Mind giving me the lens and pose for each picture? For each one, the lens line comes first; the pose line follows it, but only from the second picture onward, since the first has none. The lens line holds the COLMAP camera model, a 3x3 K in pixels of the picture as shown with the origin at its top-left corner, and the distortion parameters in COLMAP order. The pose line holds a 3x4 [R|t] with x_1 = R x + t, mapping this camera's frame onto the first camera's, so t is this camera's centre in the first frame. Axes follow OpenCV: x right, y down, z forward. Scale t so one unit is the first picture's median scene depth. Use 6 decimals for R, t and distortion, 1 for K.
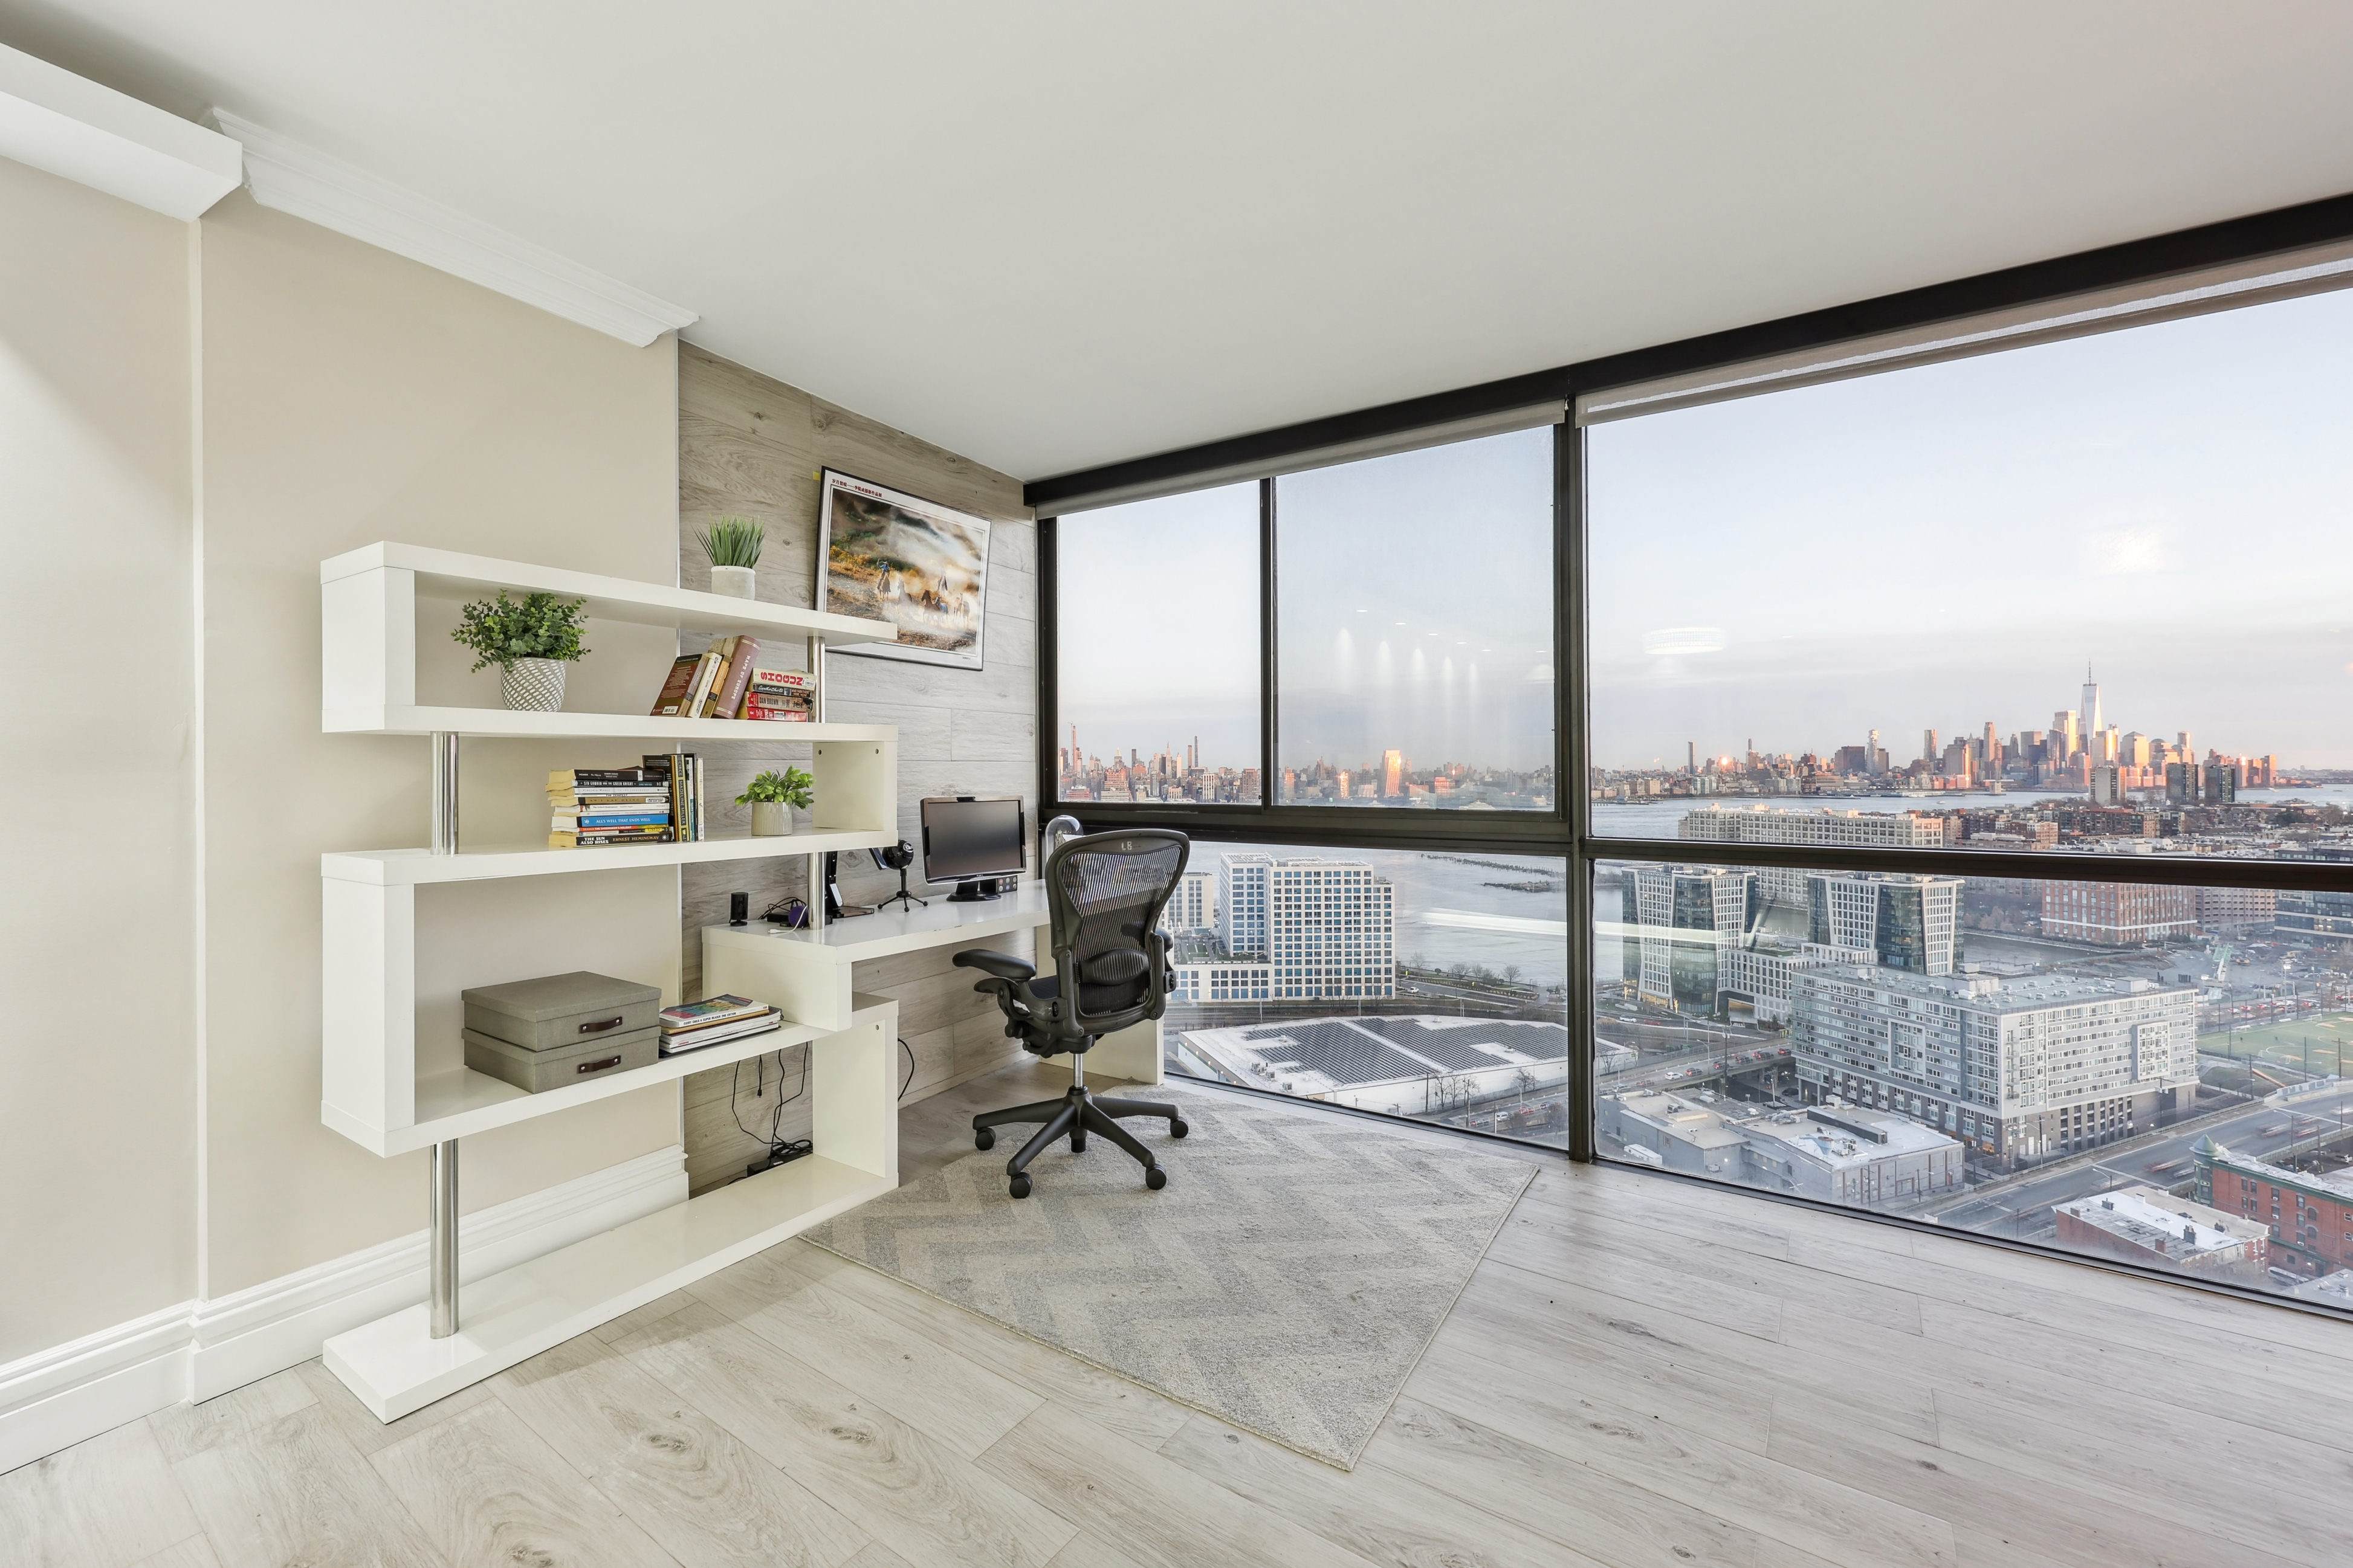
lens RADIAL K [[959.0, 0, 1176.8], [0, 959.0, 746.9], [0, 0, 1]] dist [-0.000908, 0.000508]
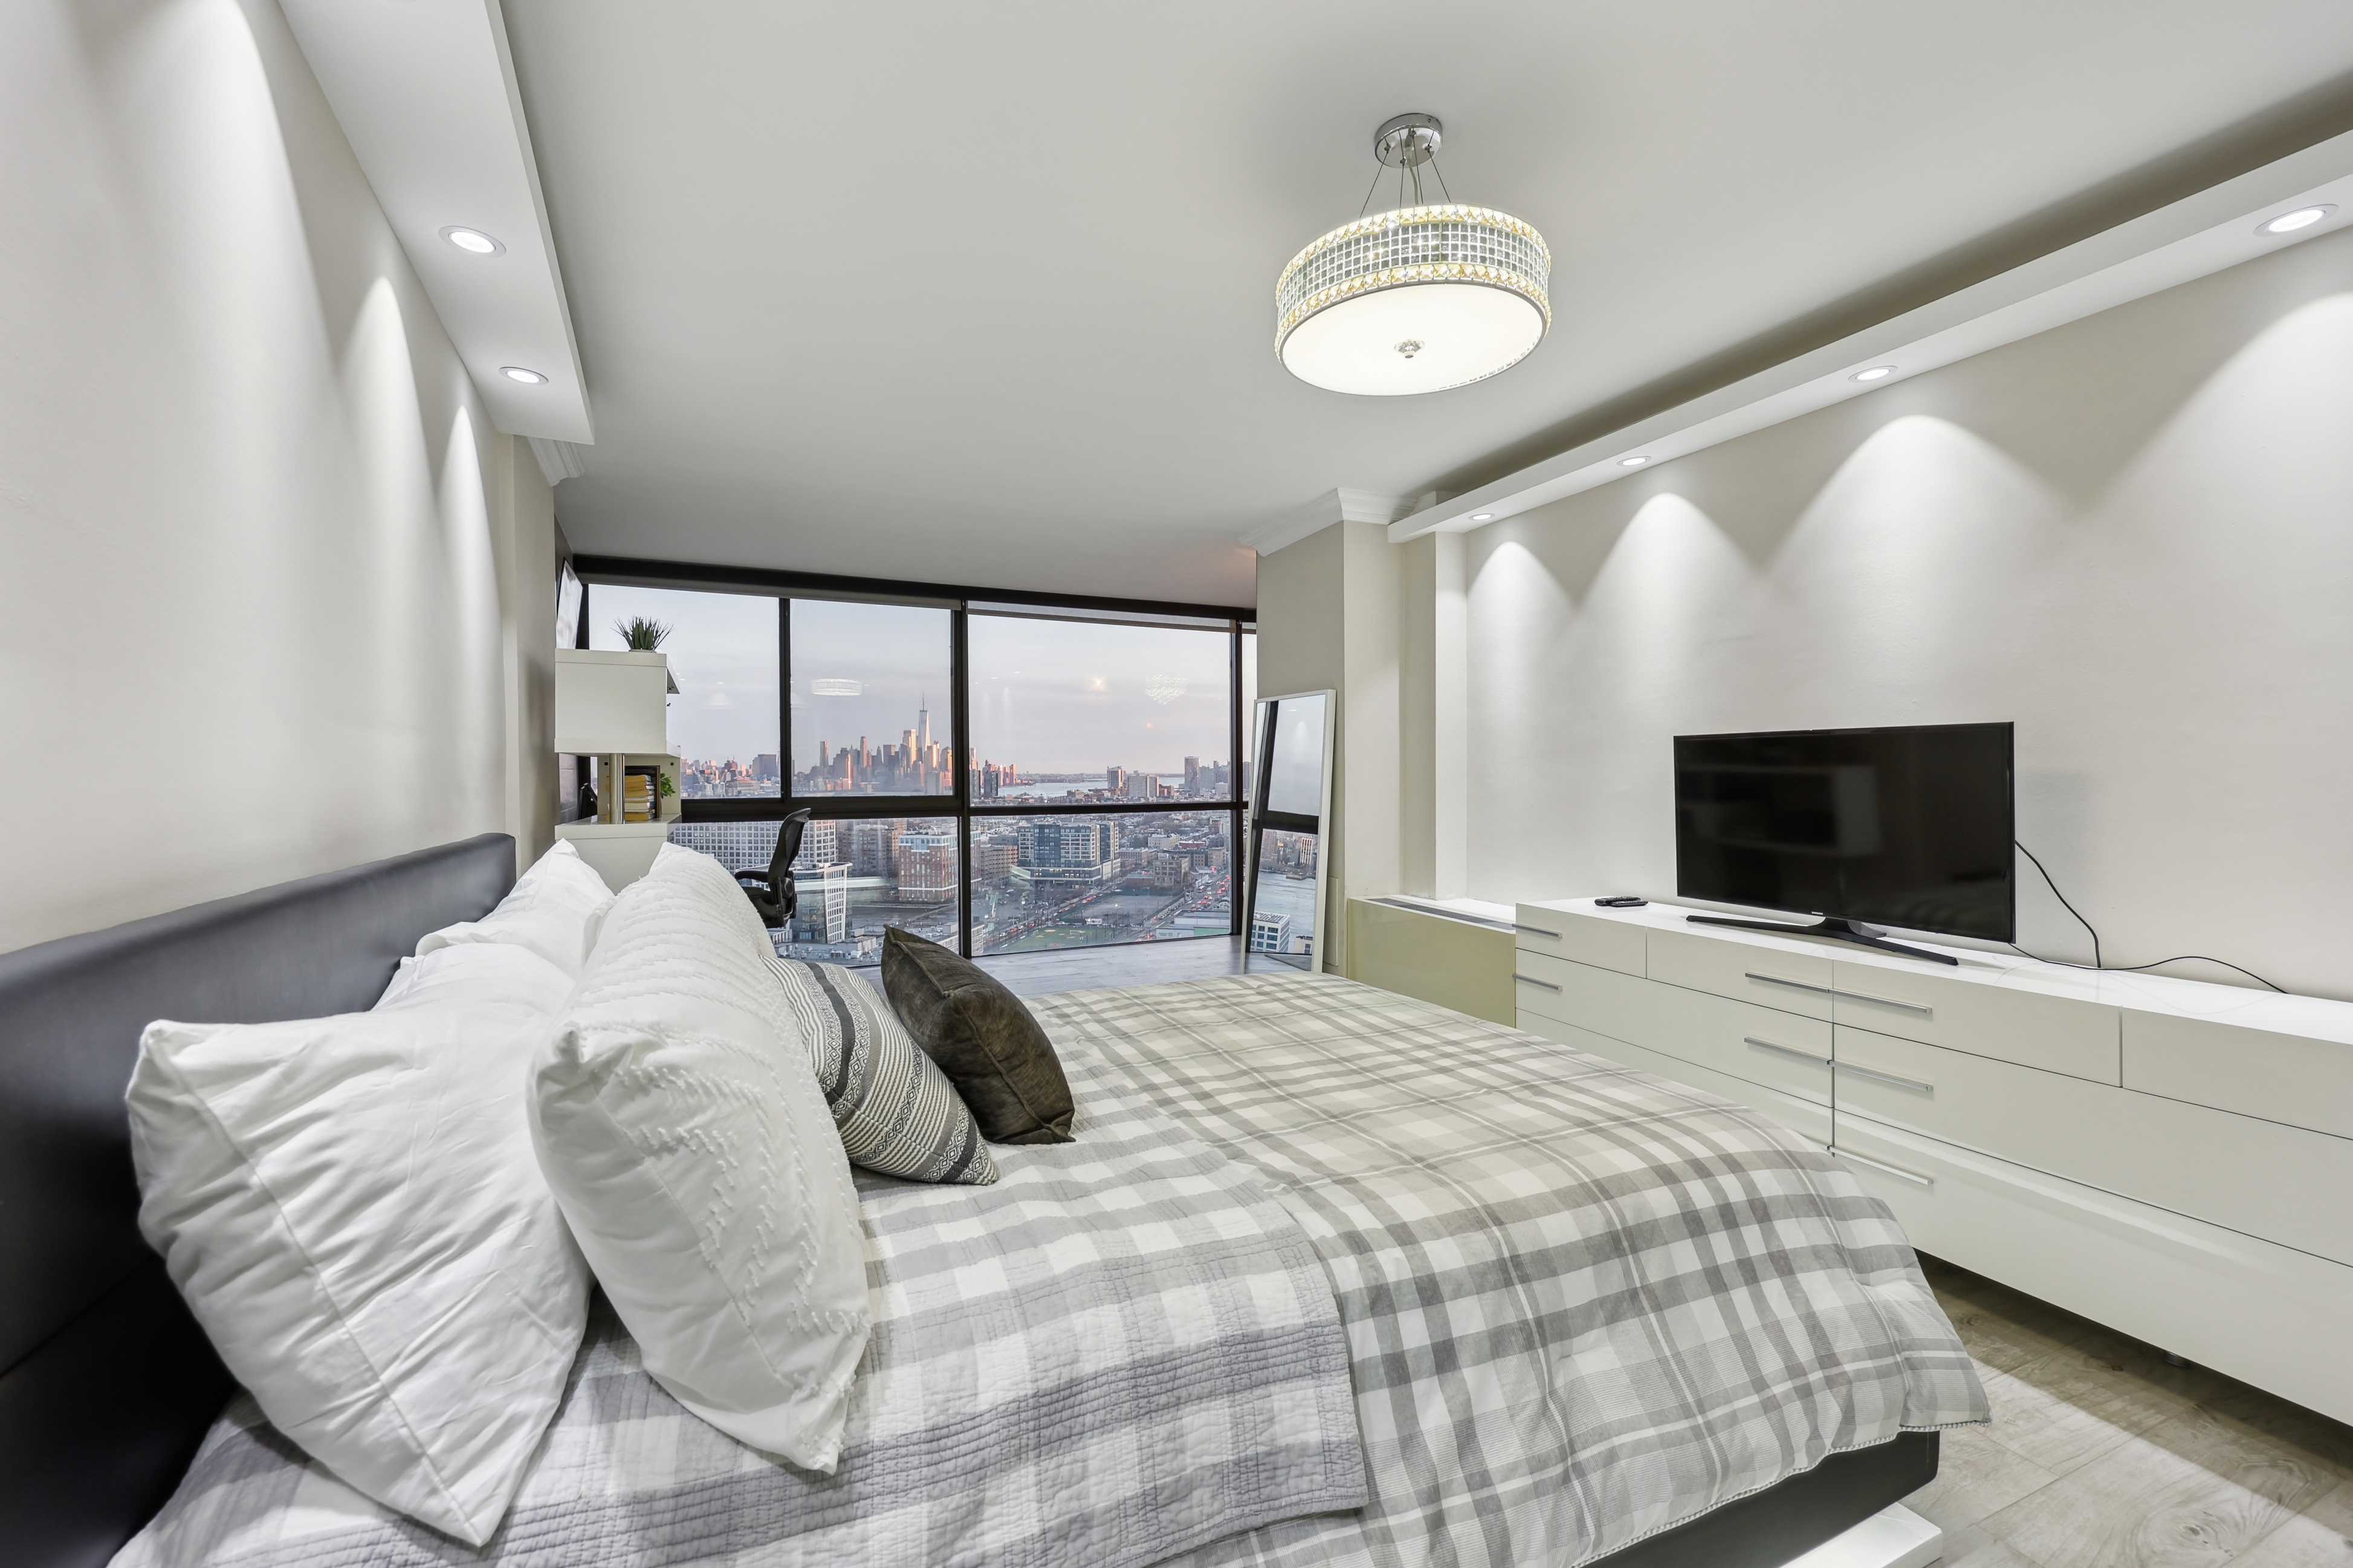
lens RADIAL K [[959.0, 0, 1162.5], [0, 959.0, 747.8], [0, 0, 1]] dist [-0.000908, 0.000508]
pose [[0.535584, 0.020203, 0.844240, -0.904729], [-0.015698, 0.999779, -0.013966, -0.008594], [-0.844336, -0.005773, 0.535783, -0.411526]]
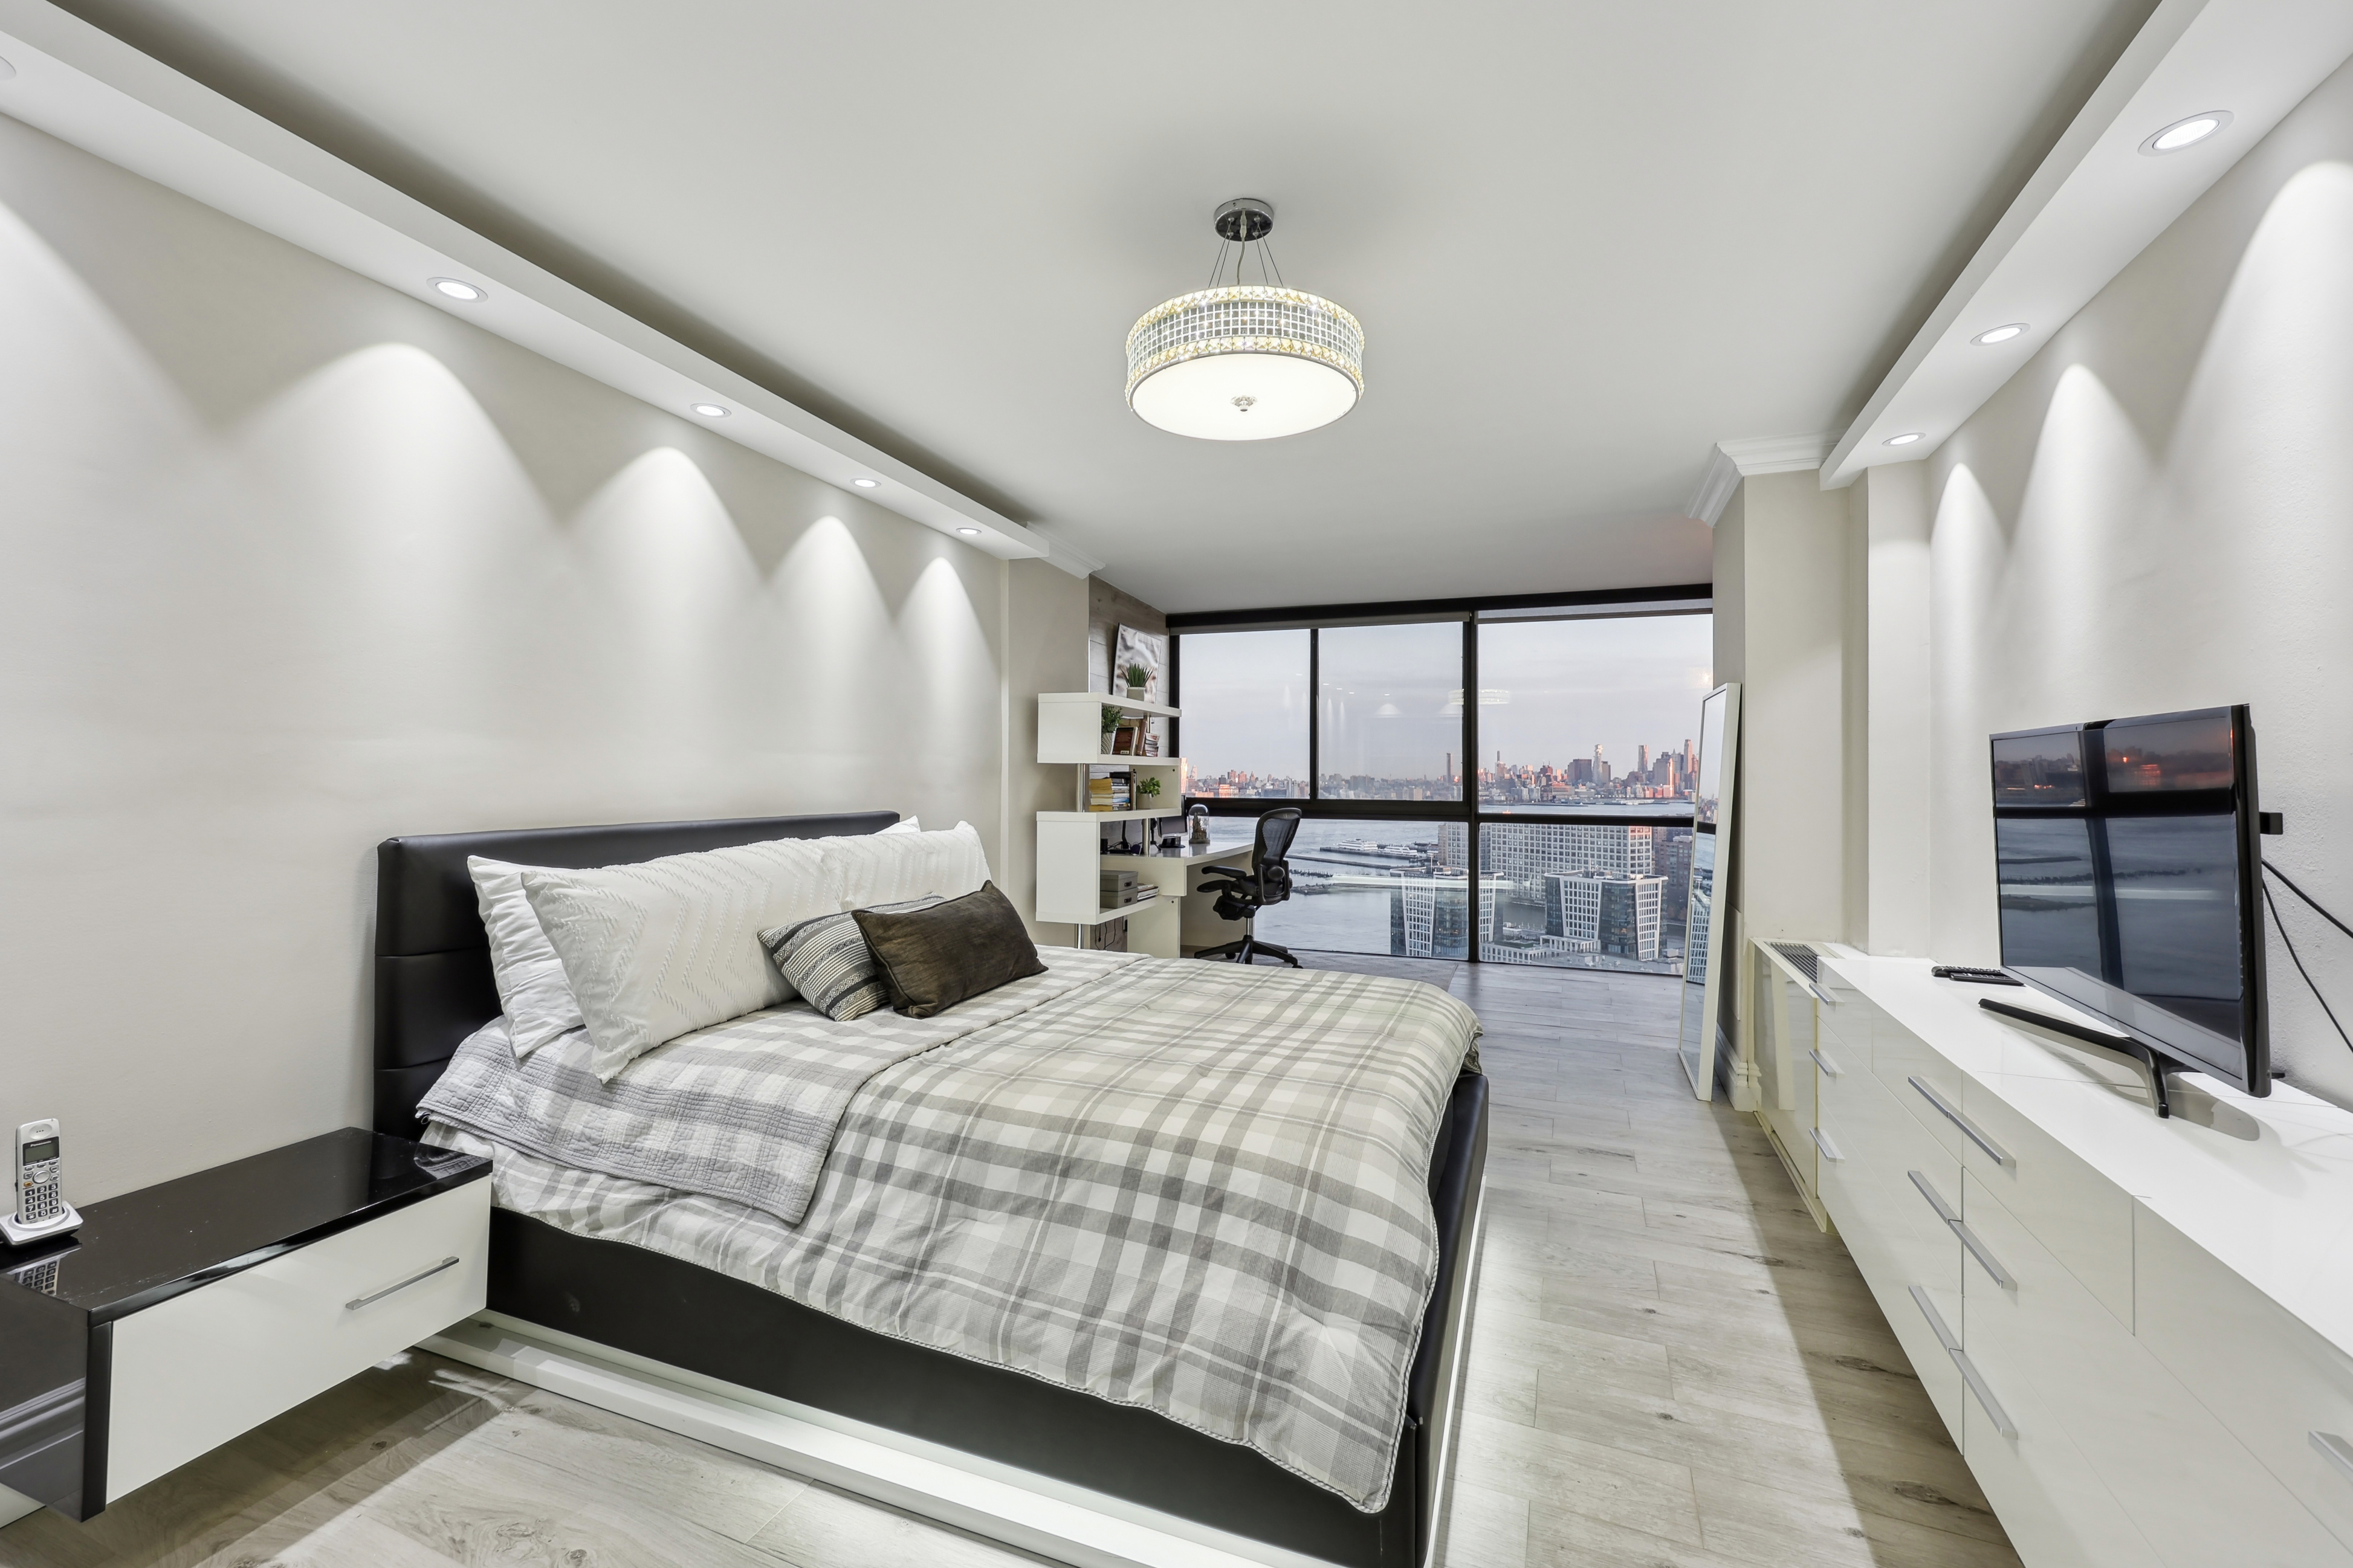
lens RADIAL K [[959.0, 0, 1157.5], [0, 959.0, 730.8], [0, 0, 1]] dist [-0.000908, 0.000508]
pose [[0.980438, 0.014537, 0.196292, -0.568902], [-0.009590, 0.999613, -0.026131, -0.019570], [-0.196595, 0.023738, 0.980197, -0.791368]]
